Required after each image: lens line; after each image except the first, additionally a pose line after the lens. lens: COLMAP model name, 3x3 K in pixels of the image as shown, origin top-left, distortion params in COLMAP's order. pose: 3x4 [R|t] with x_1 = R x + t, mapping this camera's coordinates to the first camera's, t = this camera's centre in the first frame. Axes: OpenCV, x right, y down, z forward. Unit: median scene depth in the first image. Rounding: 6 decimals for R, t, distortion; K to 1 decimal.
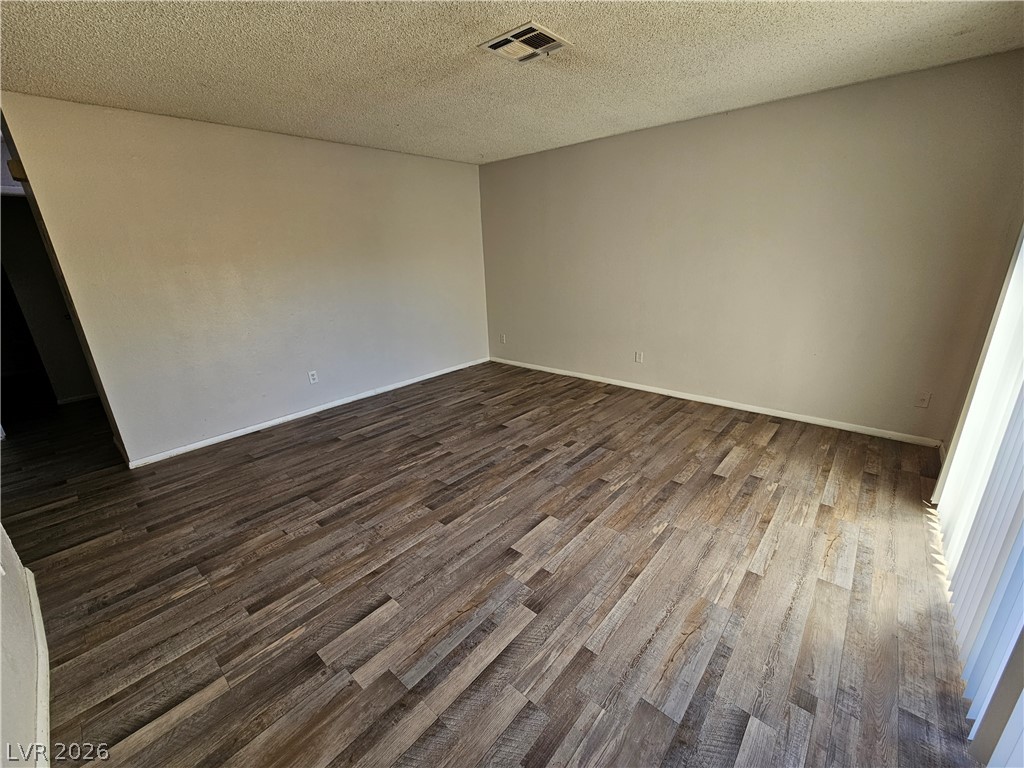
lens RADIAL K [[420.7, 0, 512.1], [0, 420.7, 388.4], [0, 0, 1]] dist [-0.006494, 0.003132]
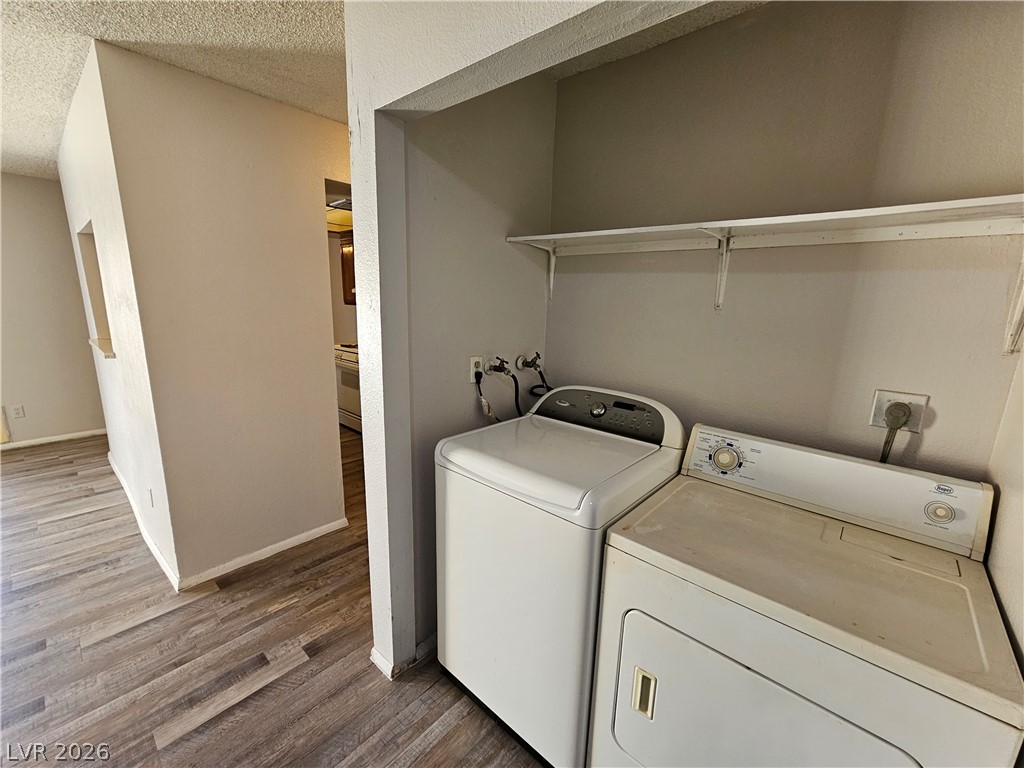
lens RADIAL K [[420.7, 0, 511.8], [0, 420.7, 389.9], [0, 0, 1]] dist [-0.006494, 0.003132]
pose [[-0.999950, 0.006186, 0.007854, -1.489639], [0.009329, 0.859767, 0.510601, -0.365532], [-0.003594, 0.510649, -0.859782, 1.230662]]
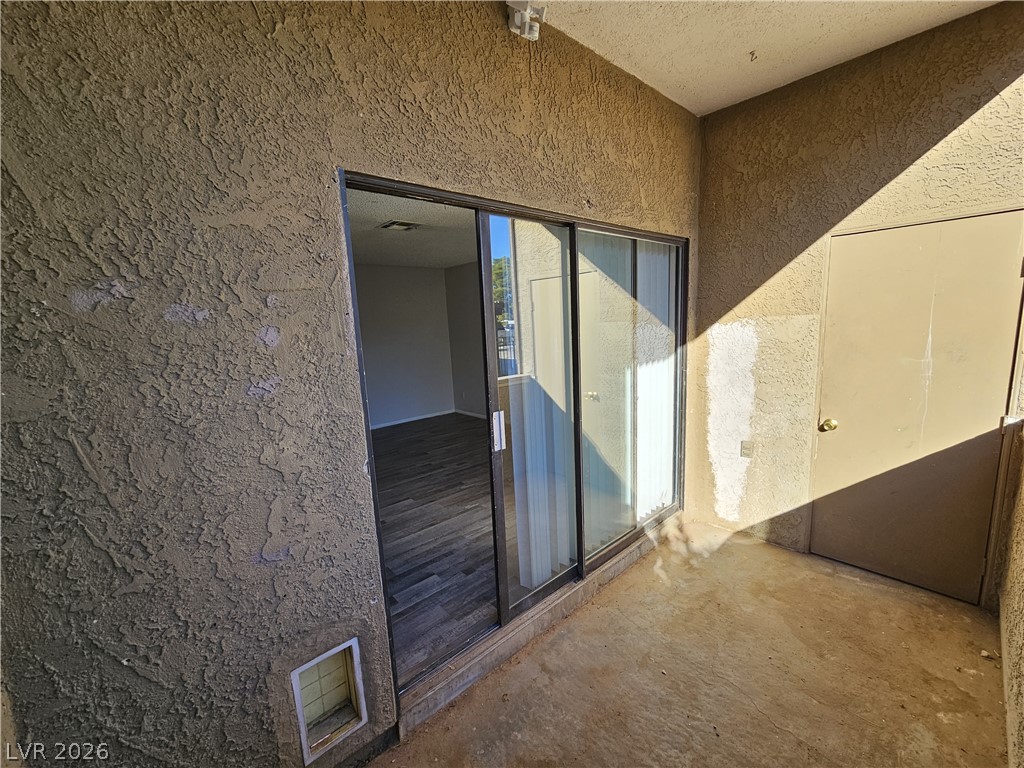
lens RADIAL K [[420.7, 0, 514.2], [0, 420.7, 389.3], [0, 0, 1]] dist [-0.006494, 0.003132]
pose [[0.993607, 0.007201, -0.112665, 0.562777], [-0.024254, 0.988277, -0.150735, 0.111232], [0.110258, 0.152504, 0.982133, -0.483595]]
